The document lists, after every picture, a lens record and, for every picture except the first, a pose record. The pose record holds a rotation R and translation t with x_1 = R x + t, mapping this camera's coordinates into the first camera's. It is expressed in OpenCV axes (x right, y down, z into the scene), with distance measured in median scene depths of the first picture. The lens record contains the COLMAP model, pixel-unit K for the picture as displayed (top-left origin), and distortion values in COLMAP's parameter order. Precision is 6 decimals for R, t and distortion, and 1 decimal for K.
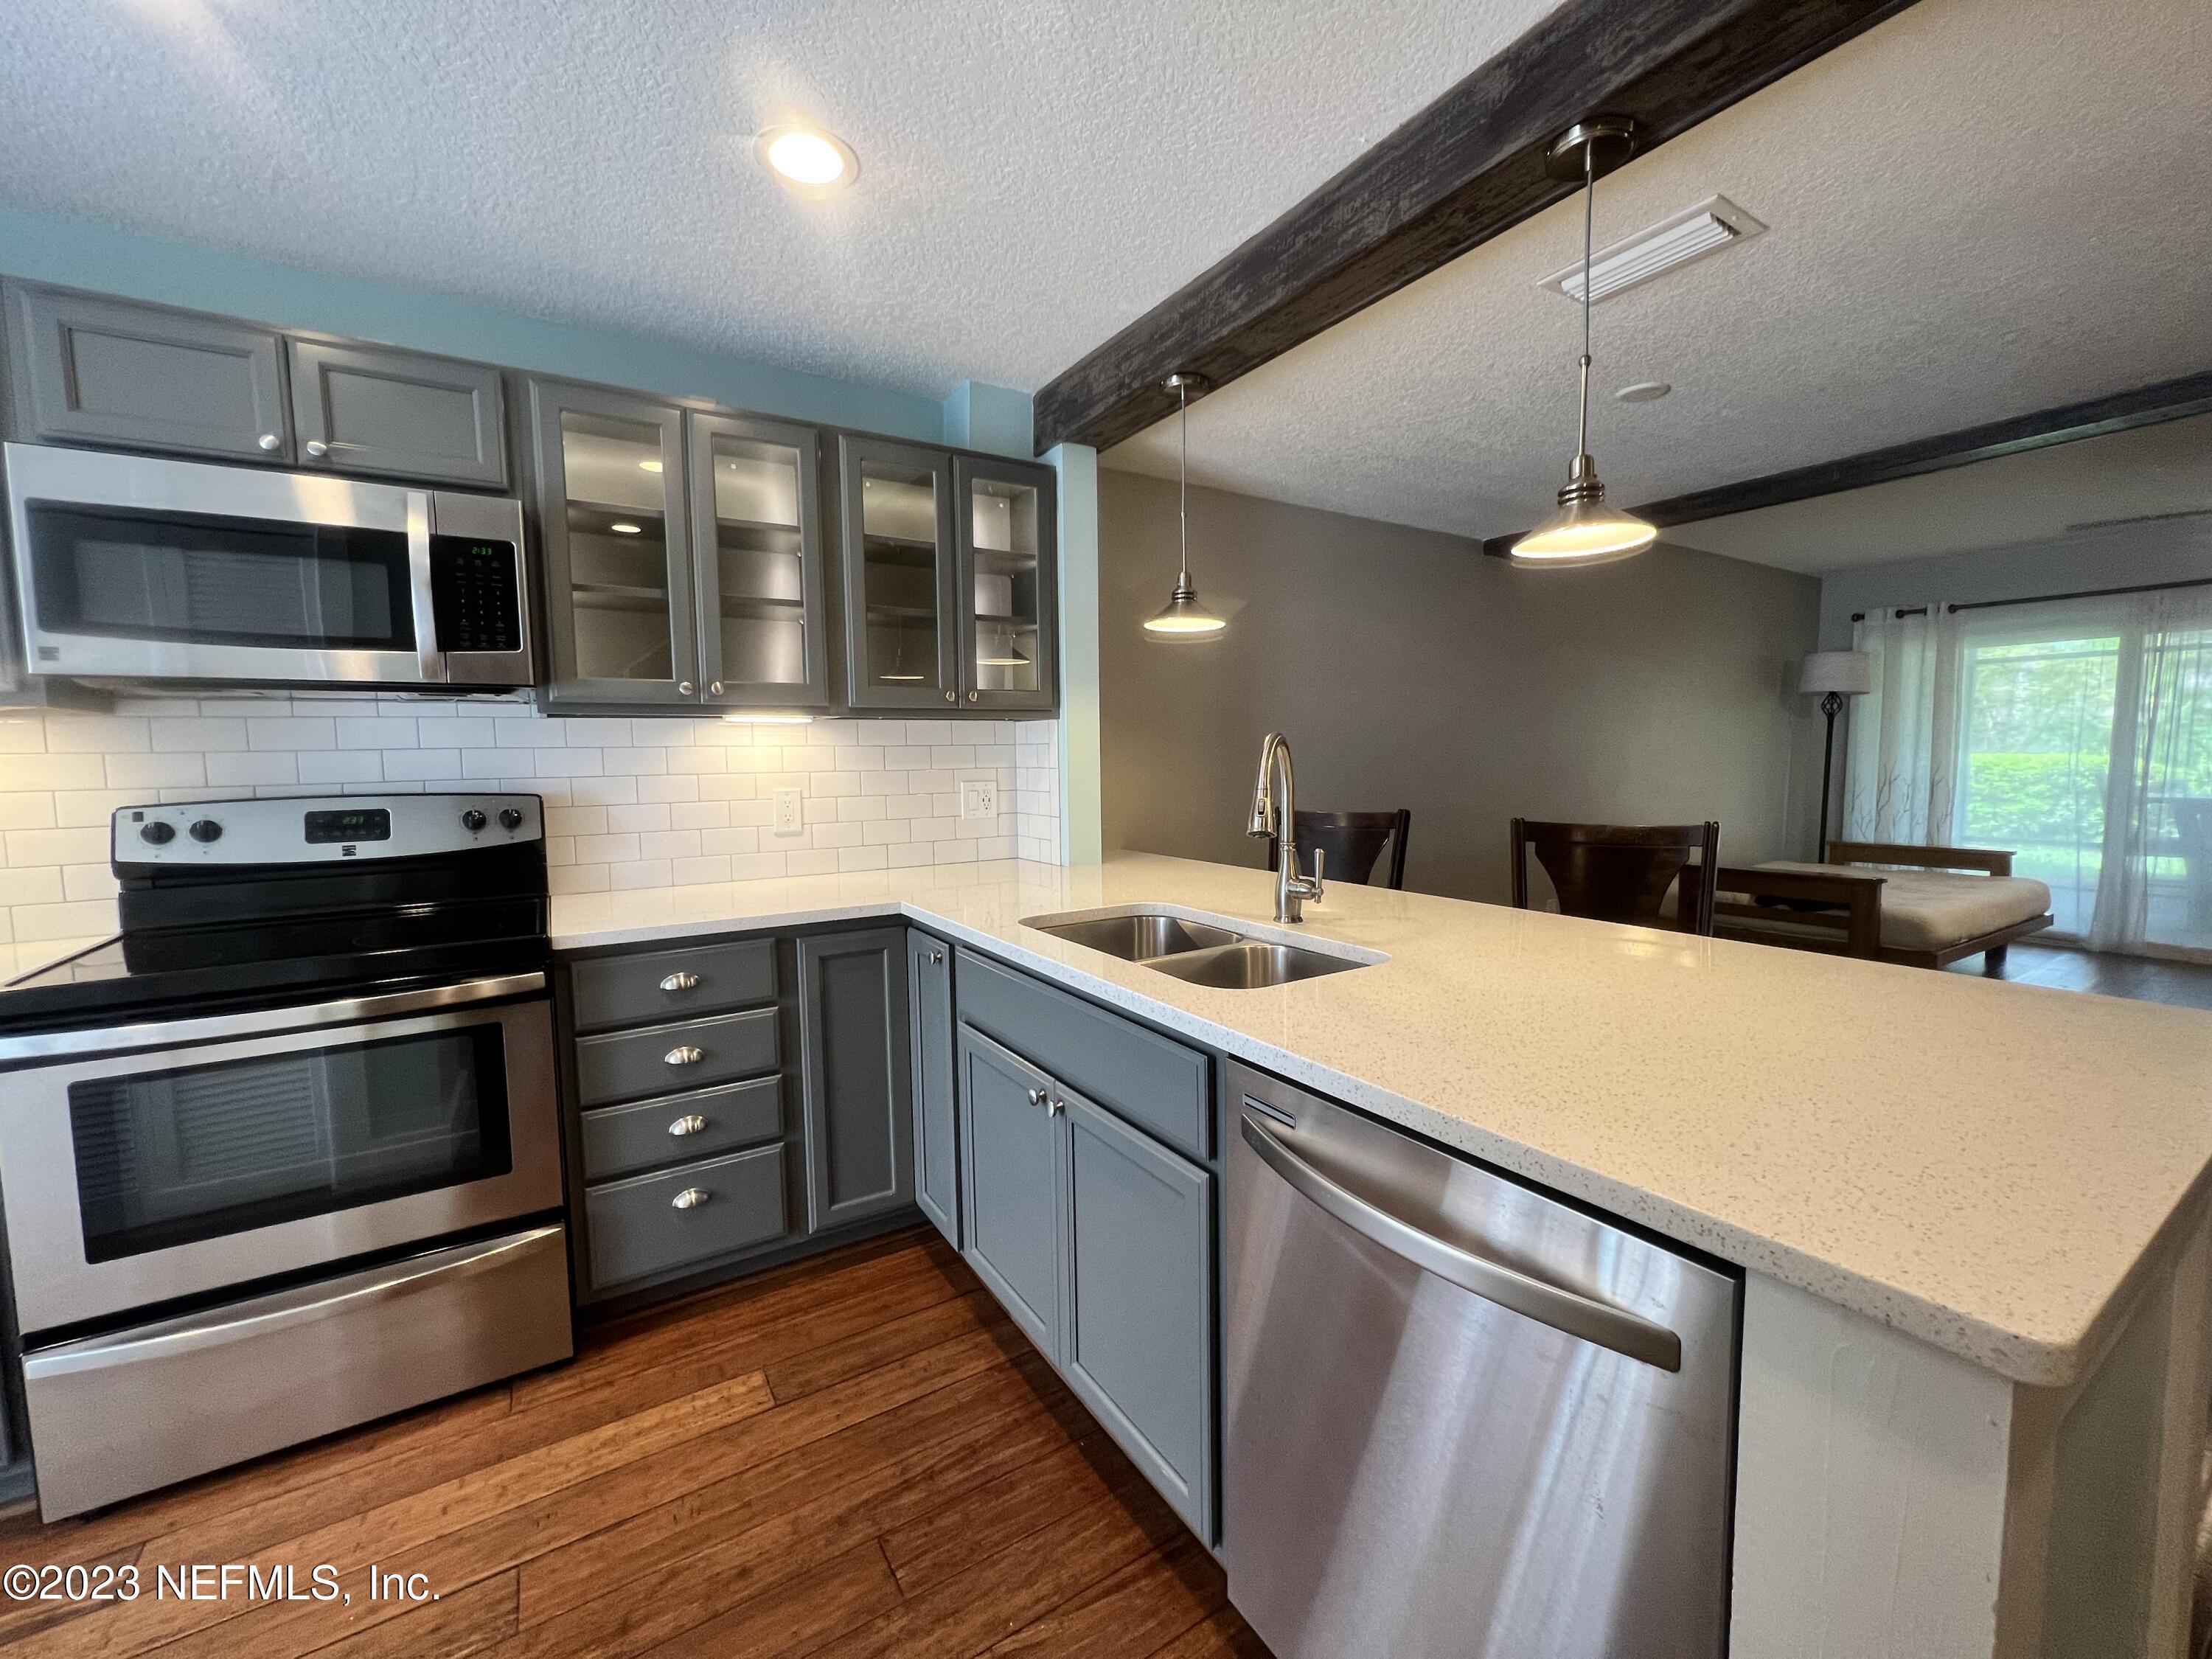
lens RADIAL K [[888.4, 0, 1102.6], [0, 888.4, 824.3], [0, 0, 1]] dist [-0.004450, 0.000954]
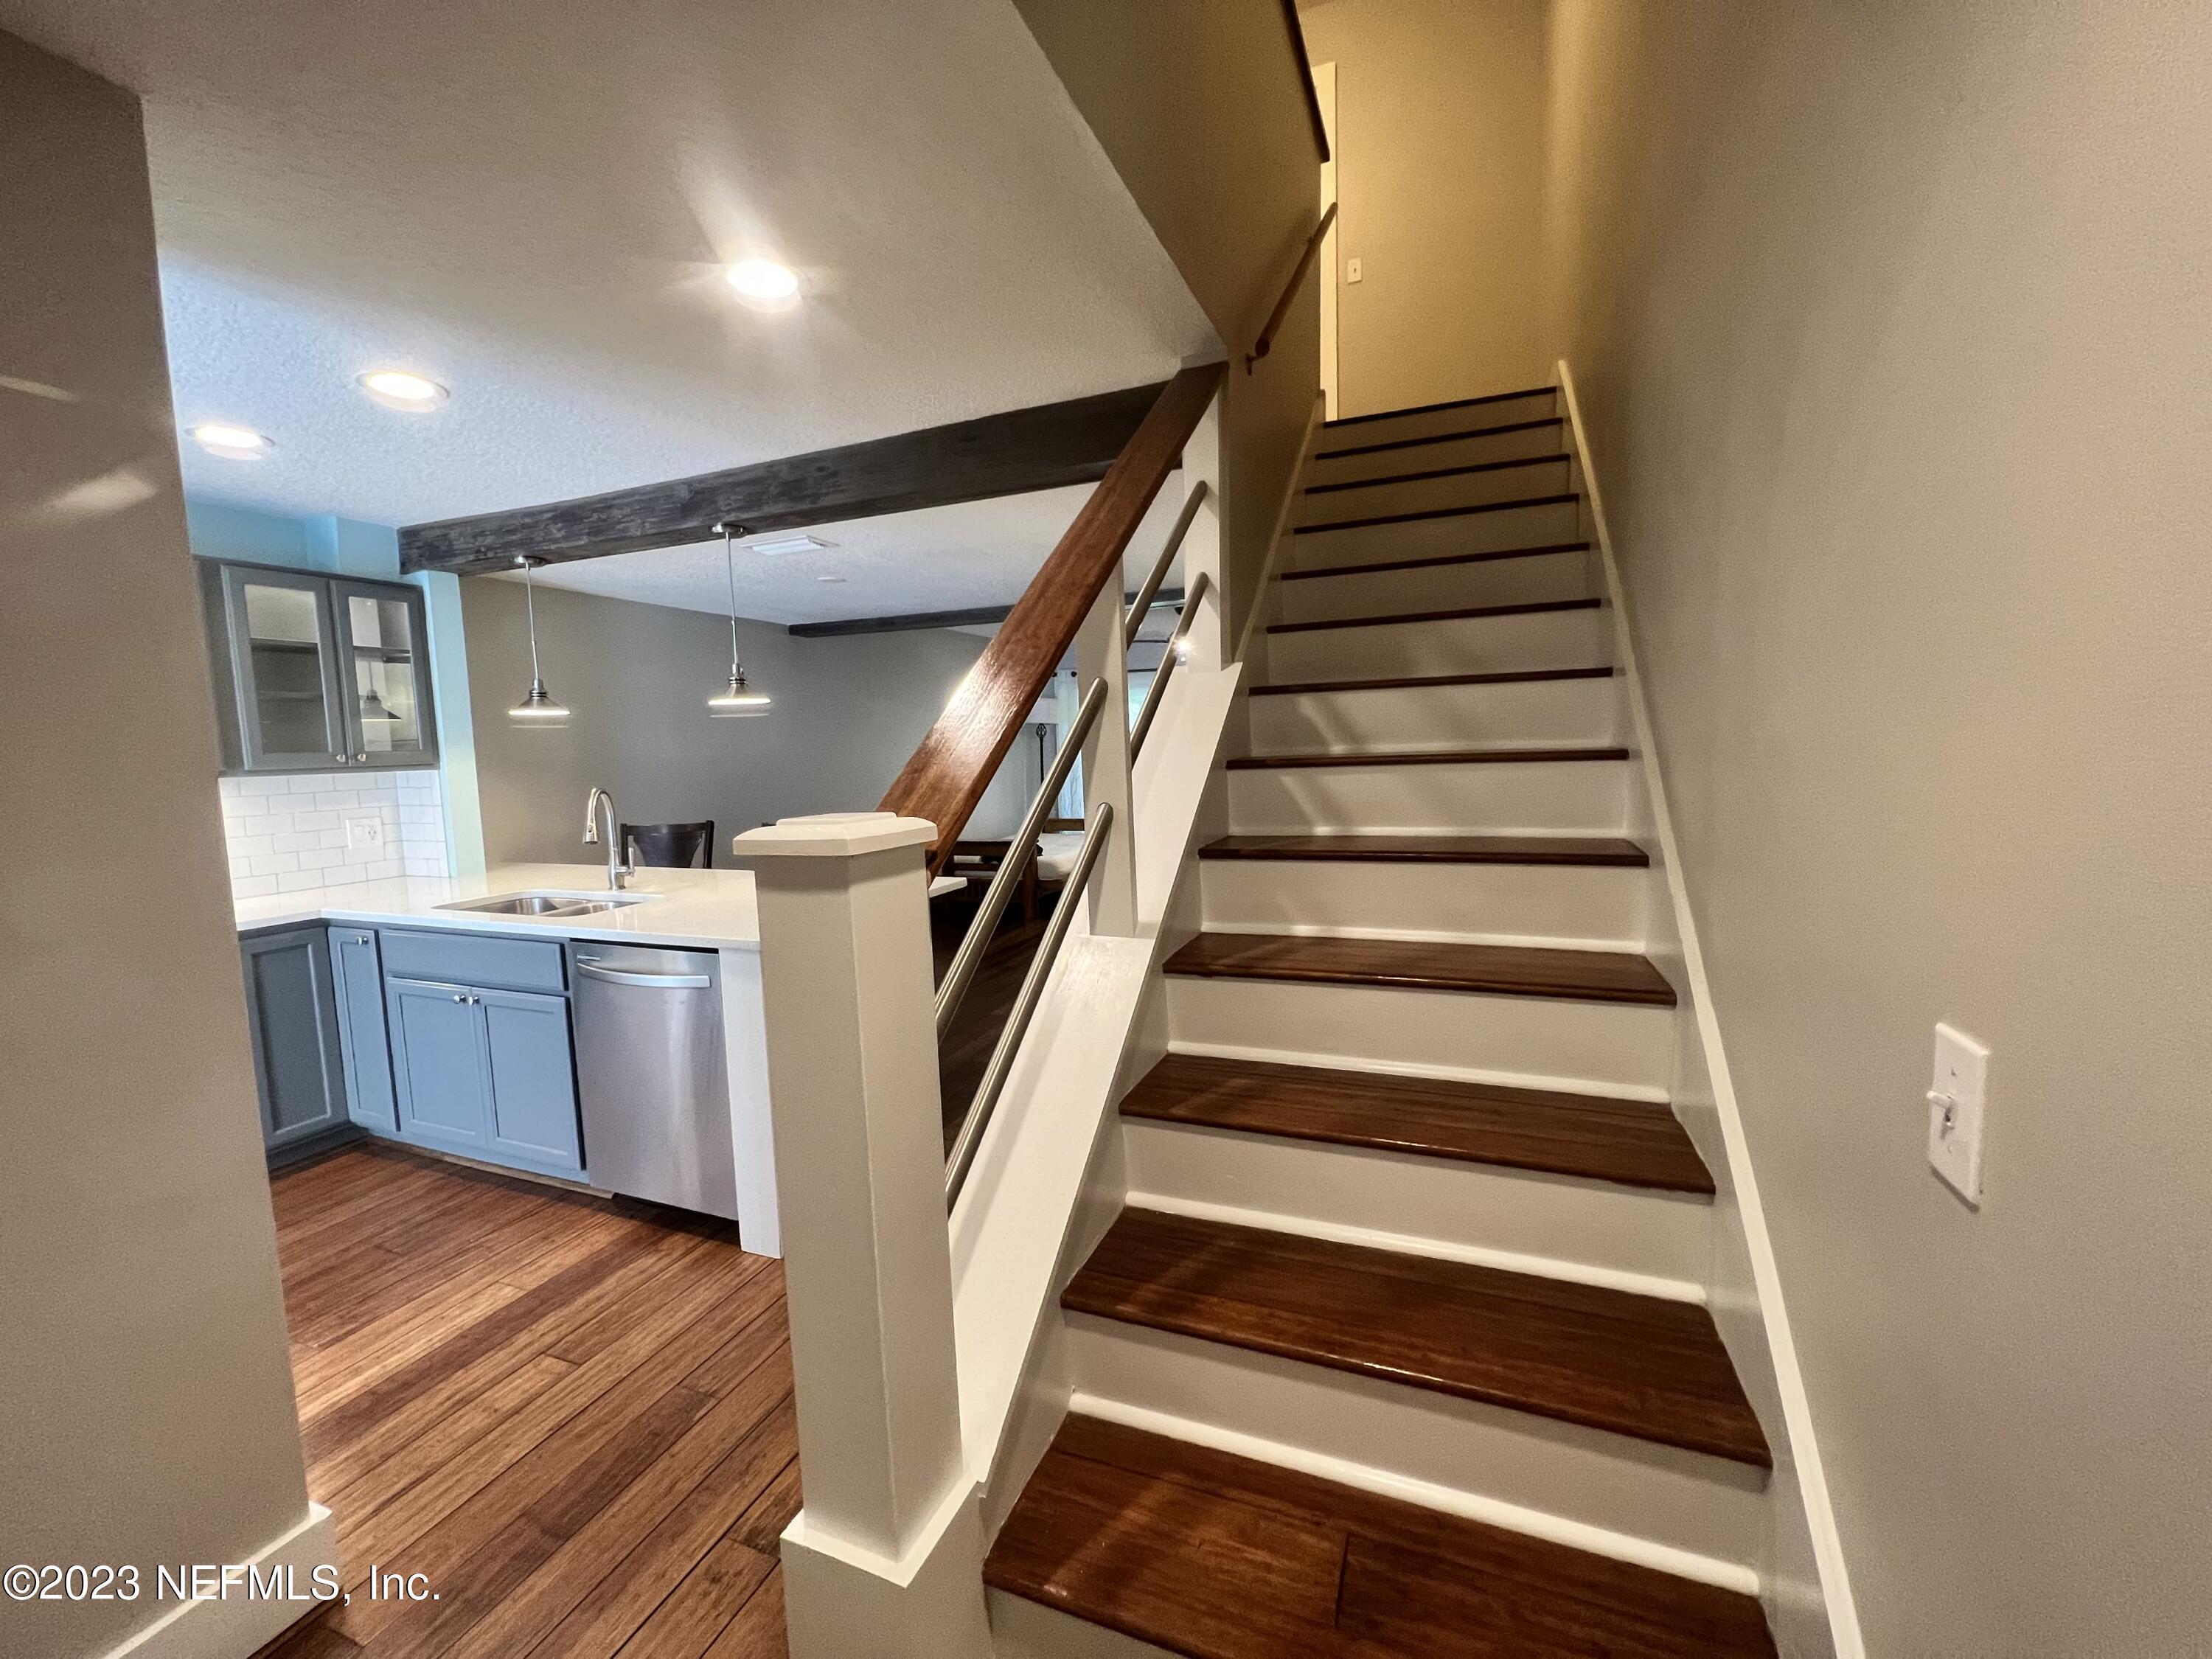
lens RADIAL K [[888.4, 0, 1102.6], [0, 888.4, 824.3], [0, 0, 1]] dist [-0.004450, 0.000954]
pose [[0.809406, -0.066665, 0.583453, -0.031935], [0.065029, 0.997600, 0.023773, -0.001235], [-0.583638, 0.018700, 0.811799, -0.890948]]
